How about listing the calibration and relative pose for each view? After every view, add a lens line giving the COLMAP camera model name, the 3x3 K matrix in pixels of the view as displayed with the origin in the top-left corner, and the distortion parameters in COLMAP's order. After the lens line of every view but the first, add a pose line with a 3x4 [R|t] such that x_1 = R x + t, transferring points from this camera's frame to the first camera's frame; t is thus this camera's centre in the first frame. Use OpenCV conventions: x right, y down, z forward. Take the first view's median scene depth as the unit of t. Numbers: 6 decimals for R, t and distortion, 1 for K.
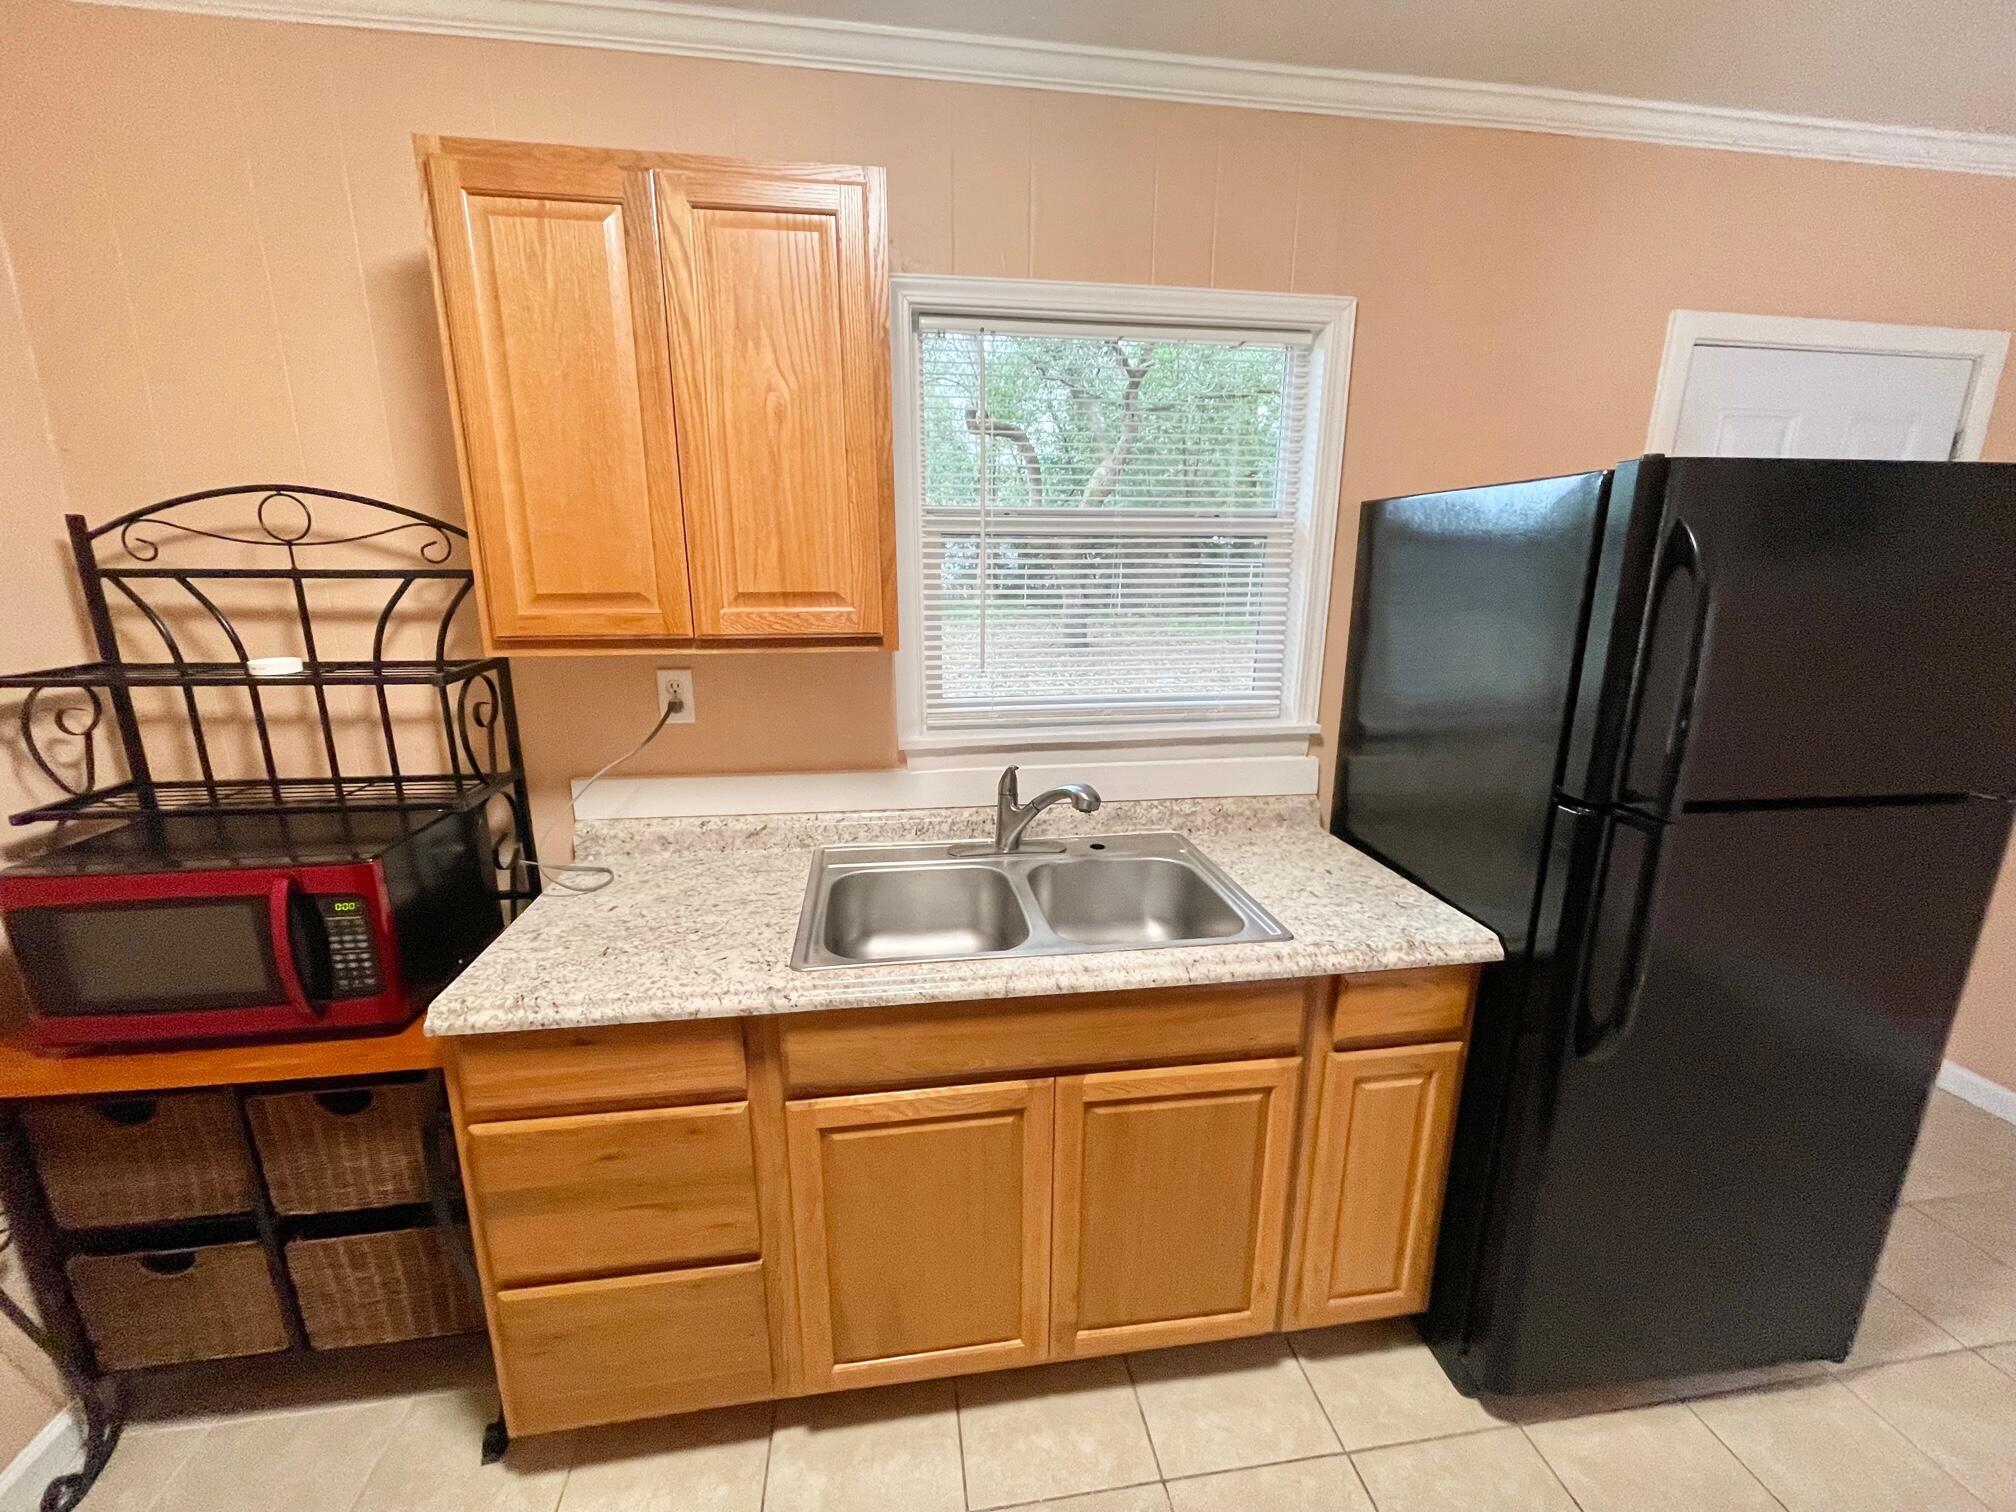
lens RADIAL K [[817.8, 0, 1002.9], [0, 817.8, 760.4], [0, 0, 1]] dist [0.000055, 0.000229]
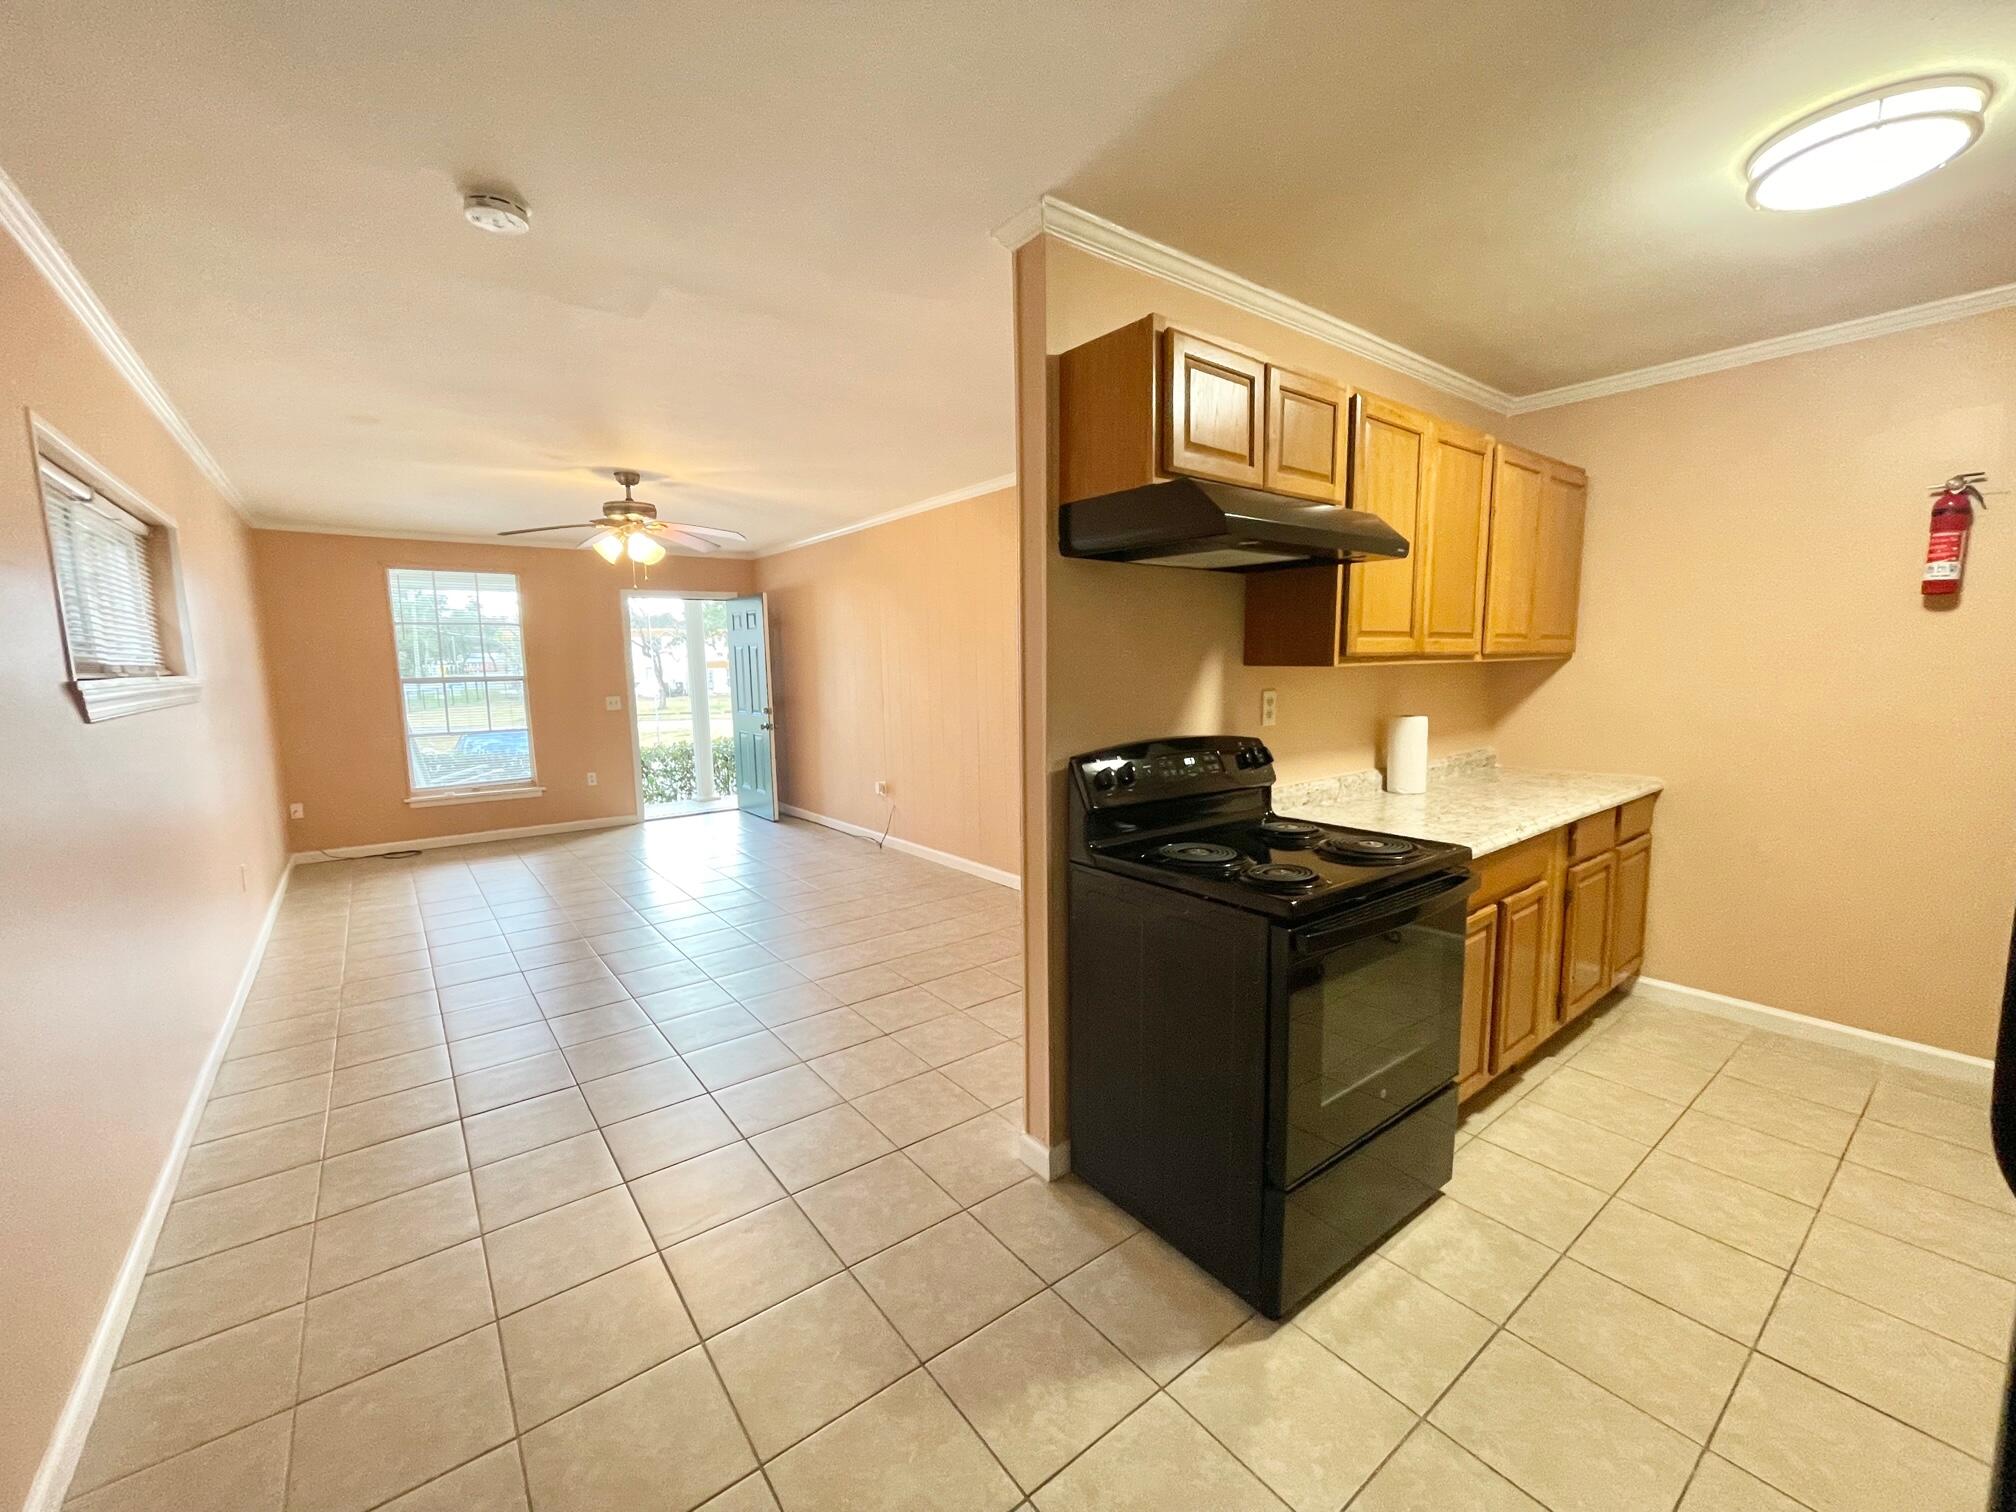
lens RADIAL K [[817.8, 0, 1002.9], [0, 817.8, 760.4], [0, 0, 1]] dist [0.000055, 0.000229]
pose [[0.868871, -0.076331, 0.489118, -1.894328], [0.129978, 0.988552, -0.076620, 0.093091], [-0.477670, 0.130148, 0.868846, -0.082845]]
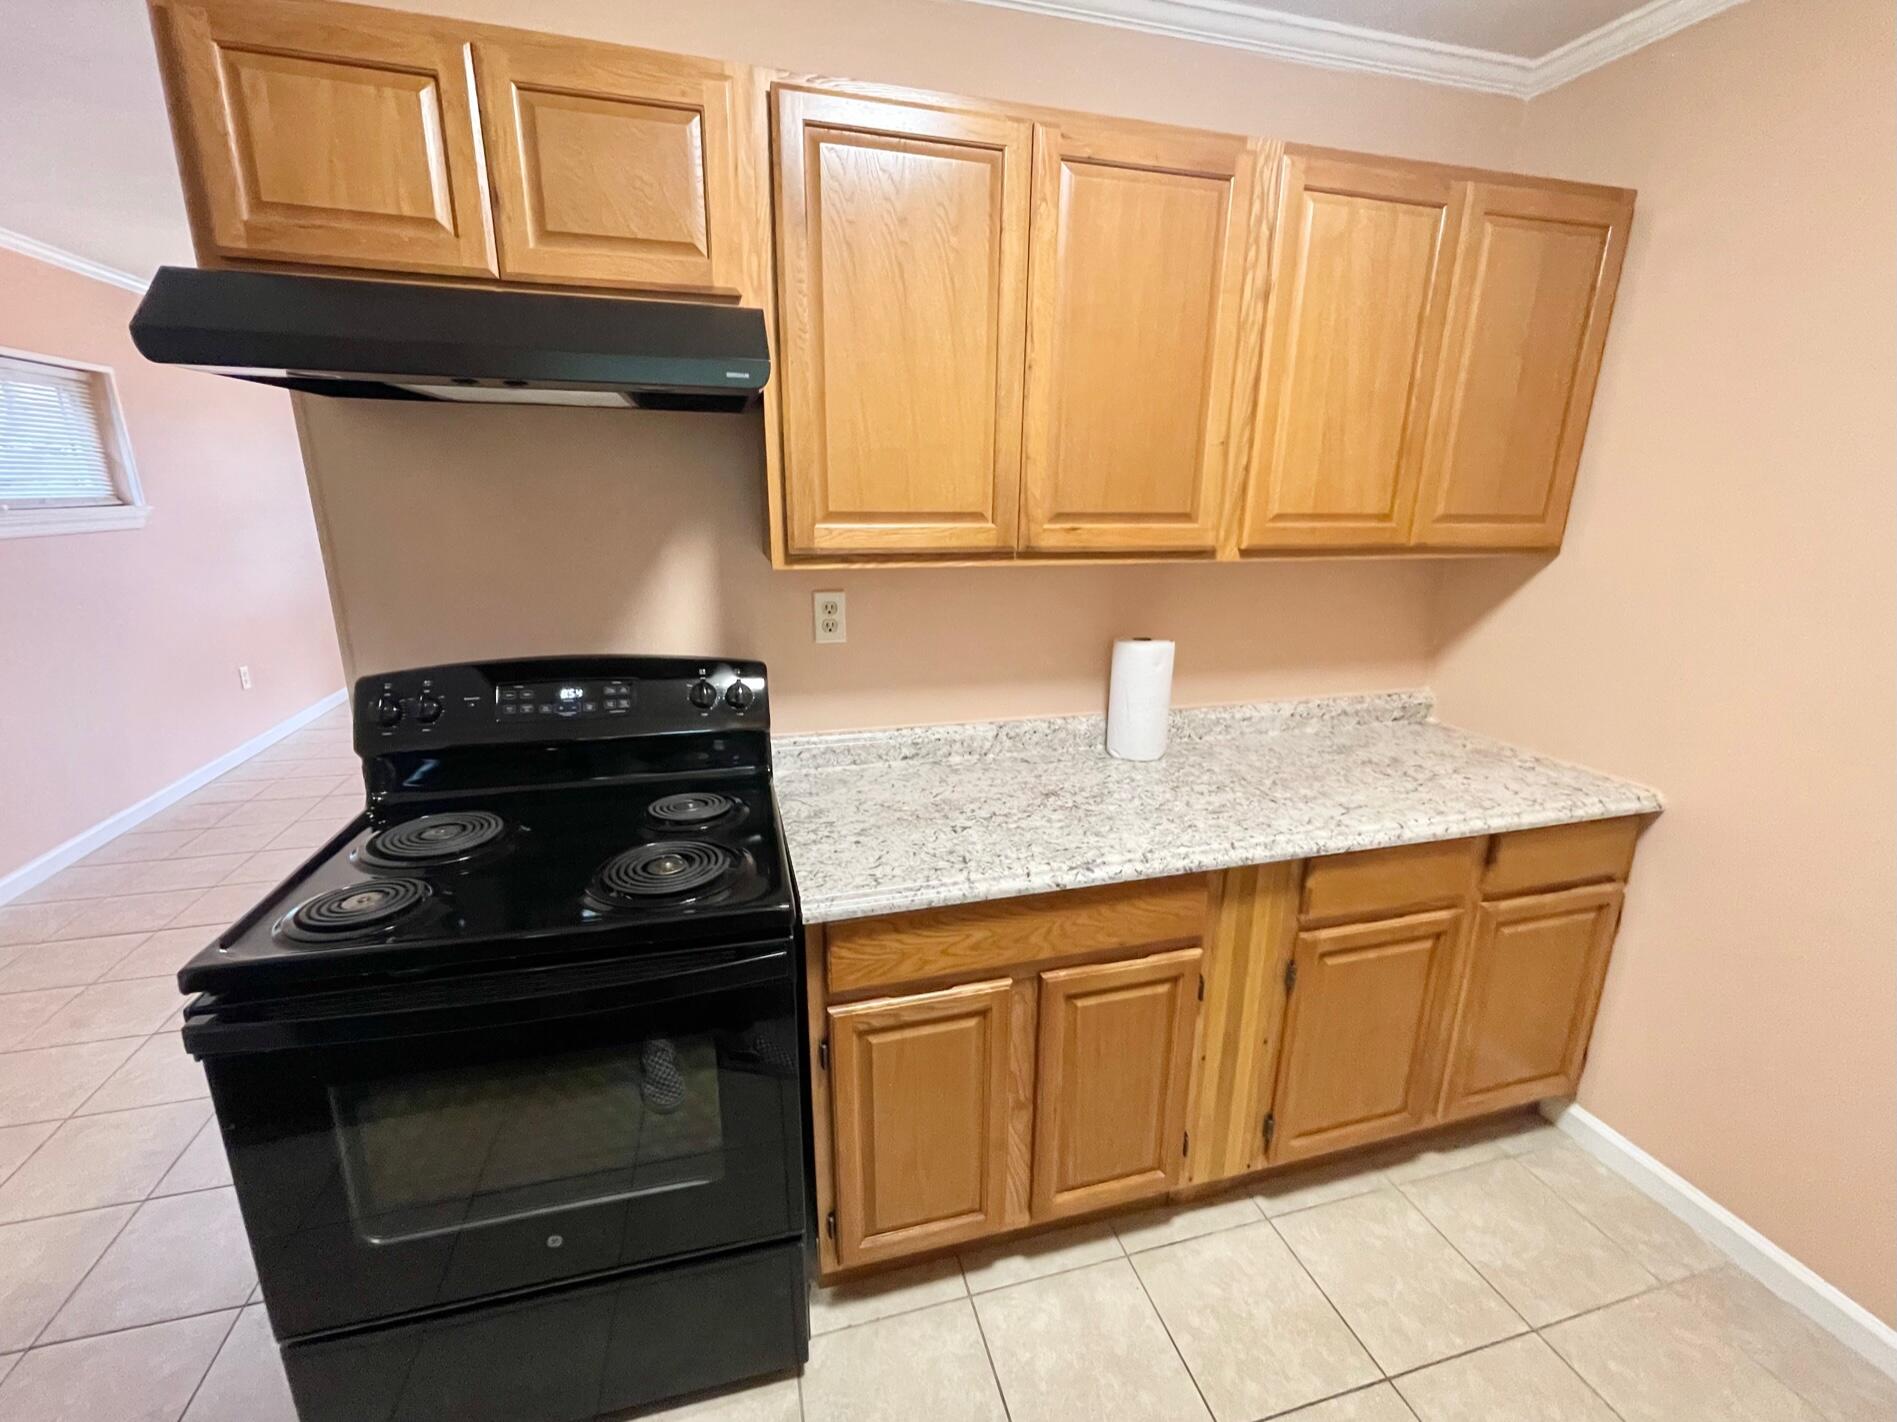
lens RADIAL K [[820.7, 0, 948.5], [0, 820.7, 711.0], [0, 0, 1]] dist [-0.000924, 0.000082]
pose [[0.990960, -0.028306, 0.131138, -0.442868], [0.023285, 0.998942, 0.039666, 0.011494], [-0.132122, -0.036254, 0.990570, -0.061978]]
